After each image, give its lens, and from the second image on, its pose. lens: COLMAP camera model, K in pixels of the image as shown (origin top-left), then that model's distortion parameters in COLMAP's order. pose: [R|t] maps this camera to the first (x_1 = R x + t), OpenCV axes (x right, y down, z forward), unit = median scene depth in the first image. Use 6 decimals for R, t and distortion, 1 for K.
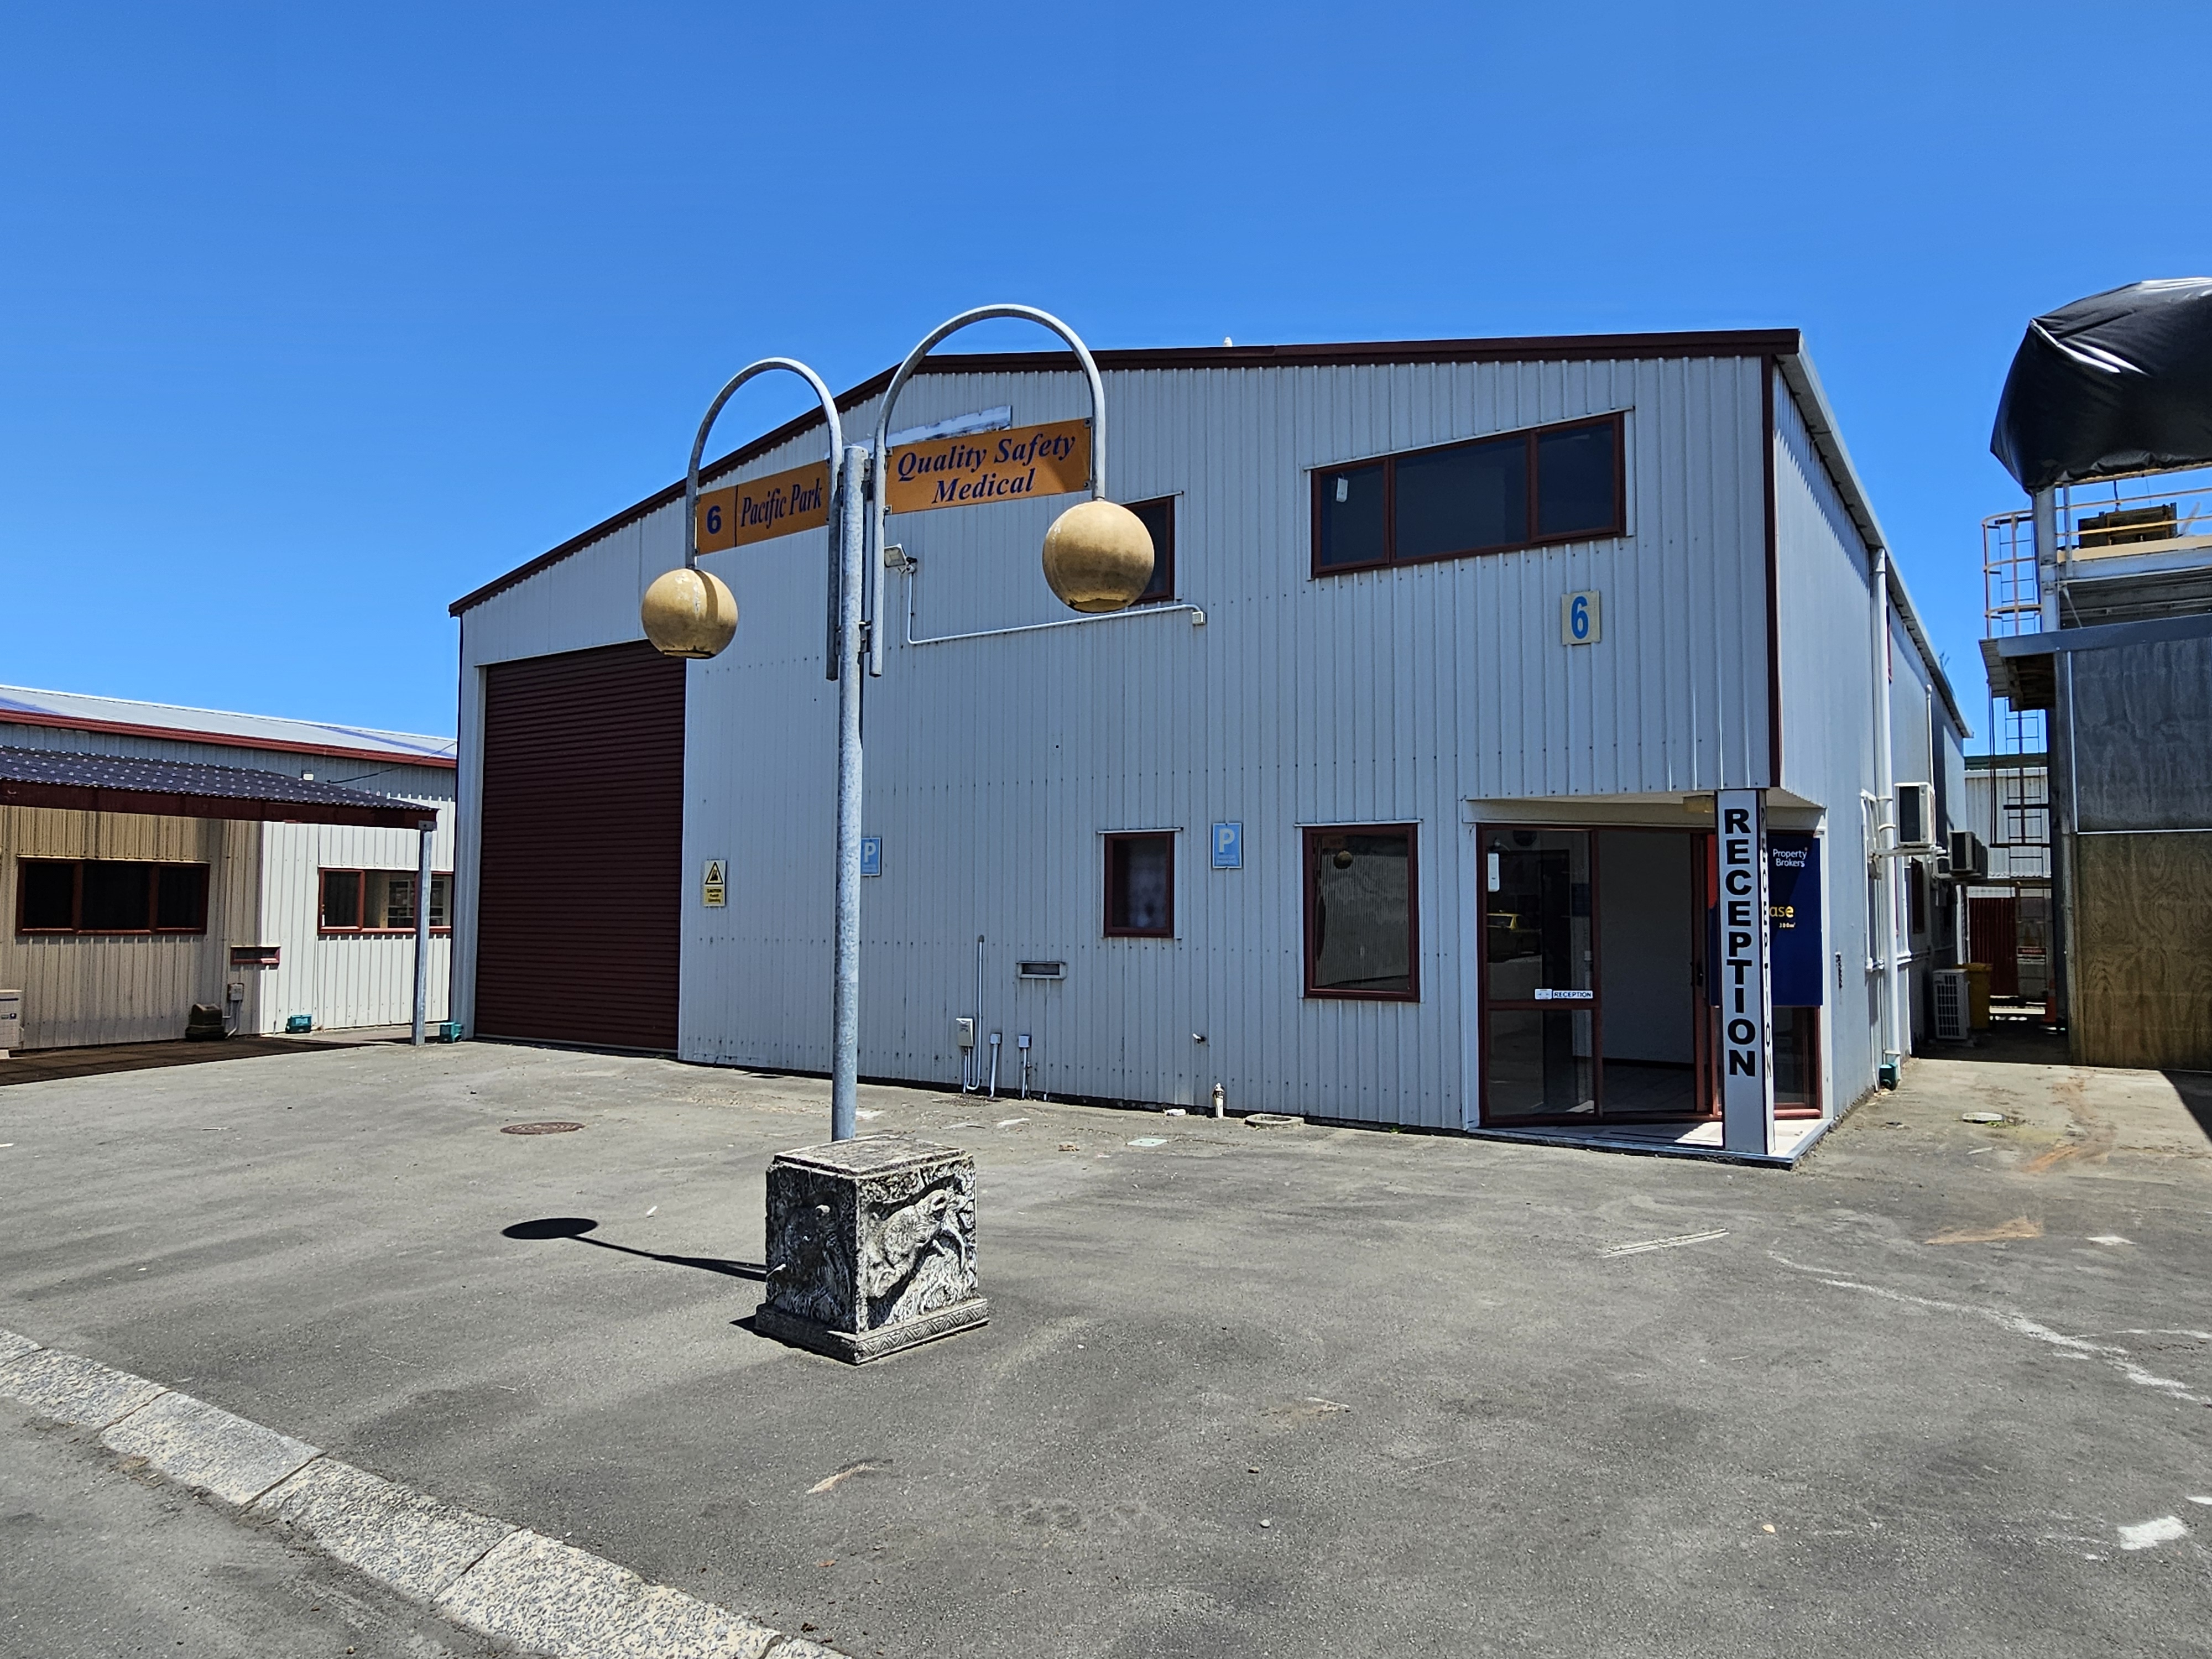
lens RADIAL K [[1374.6, 0, 1163.9], [0, 1374.6, 833.7], [0, 0, 1]] dist [0.004765, 0.001995]
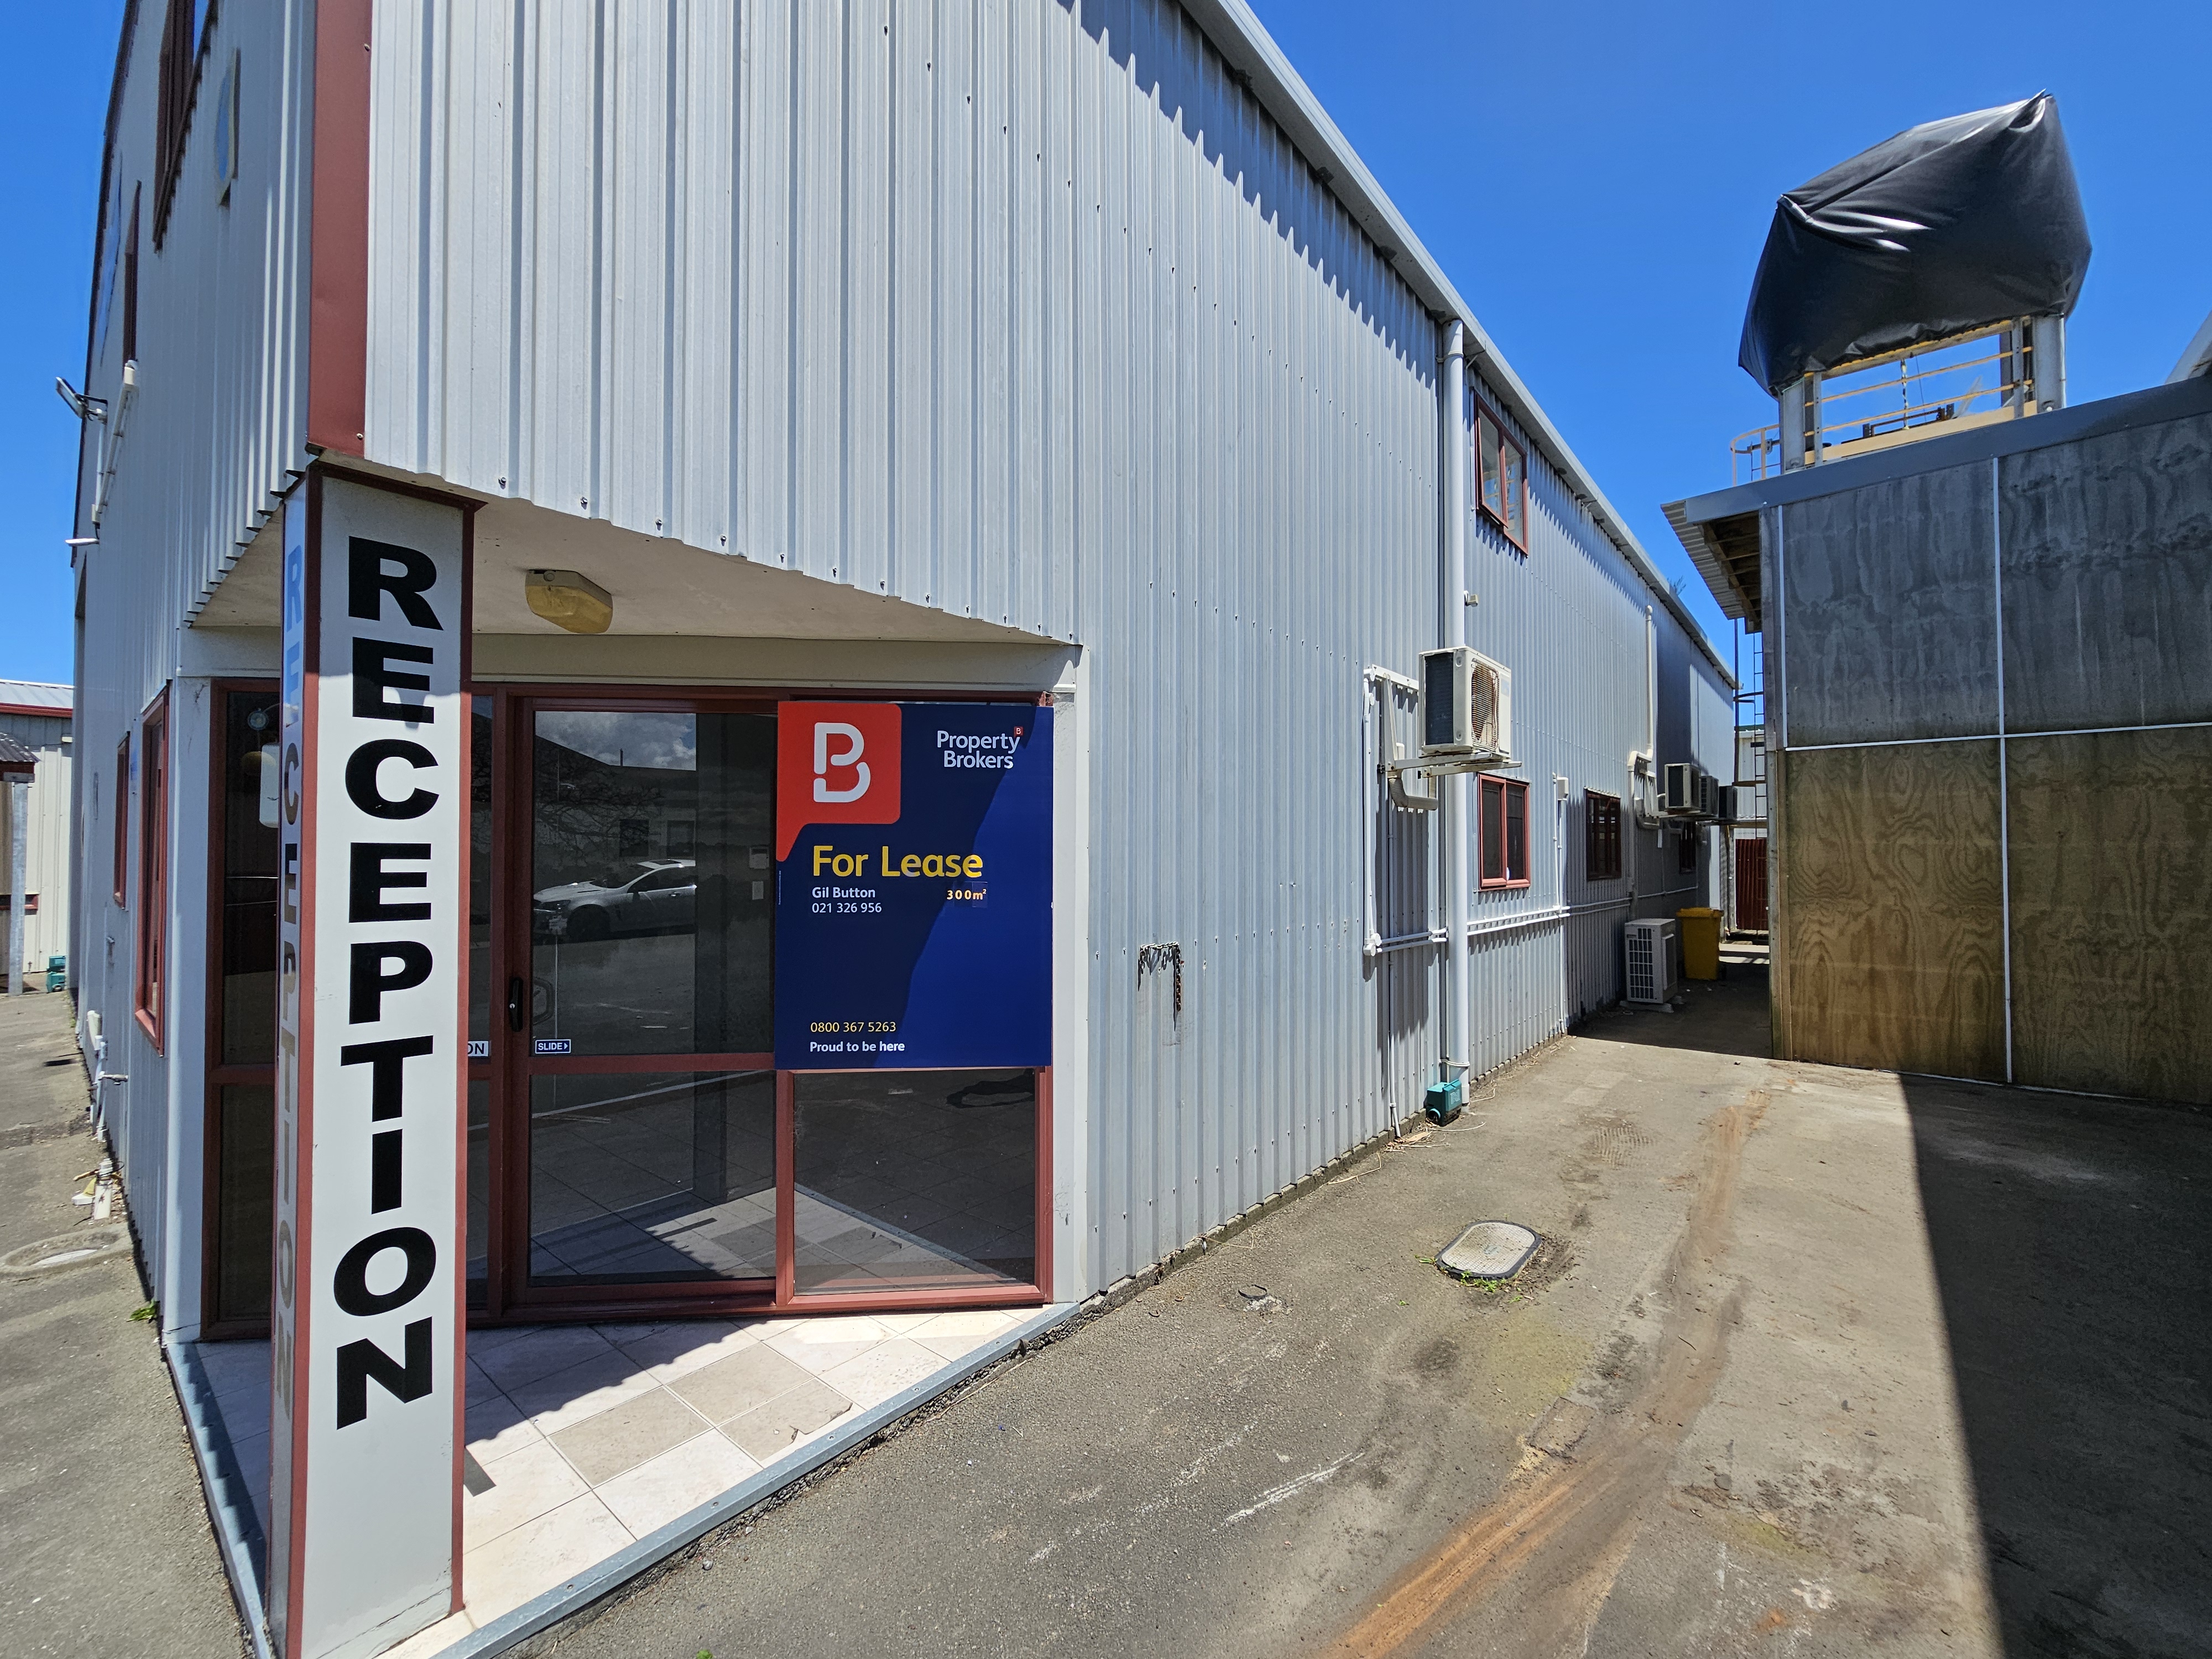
lens RADIAL K [[900.9, 0, 1102.6], [0, 900.9, 838.6], [0, 0, 1]] dist [-0.000965, -0.000379]
pose [[0.991724, -0.006426, -0.128225, 0.625704], [0.011672, 0.999123, 0.040205, 0.041699], [0.127854, -0.041368, 0.990930, 0.818015]]
